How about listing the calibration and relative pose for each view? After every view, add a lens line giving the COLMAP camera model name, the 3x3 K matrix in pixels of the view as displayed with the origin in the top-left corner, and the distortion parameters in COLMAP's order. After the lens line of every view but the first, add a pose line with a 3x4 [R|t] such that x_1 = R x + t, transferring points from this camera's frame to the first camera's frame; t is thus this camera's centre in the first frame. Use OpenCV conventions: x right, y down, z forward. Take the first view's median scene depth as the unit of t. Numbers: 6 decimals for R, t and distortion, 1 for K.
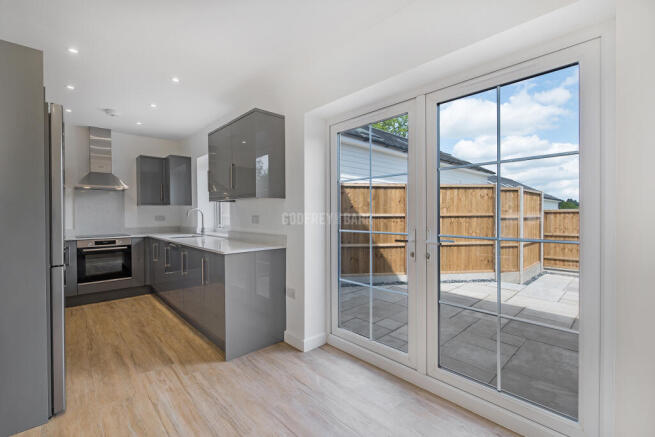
lens RADIAL K [[287.8, 0, 334.5], [0, 287.8, 216.8], [0, 0, 1]] dist [-0.005088, -0.000078]
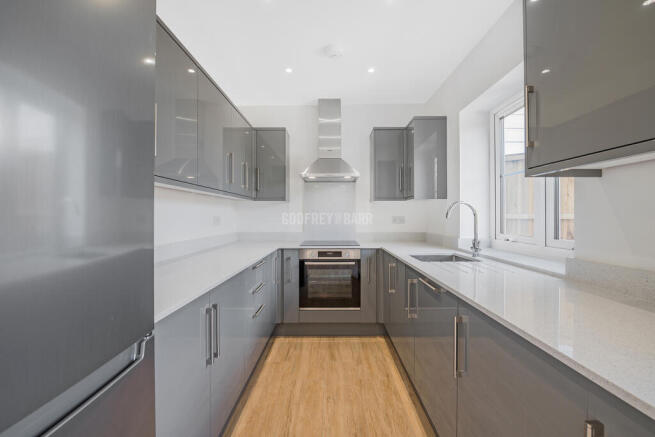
lens RADIAL K [[287.8, 0, 331.1], [0, 287.8, 216.2], [0, 0, 1]] dist [-0.005088, -0.000078]
pose [[0.719225, 0.006539, -0.694746, -0.289210], [-0.011266, 0.999934, -0.002251, -0.000519], [0.694685, 0.009446, 0.719252, 0.463390]]
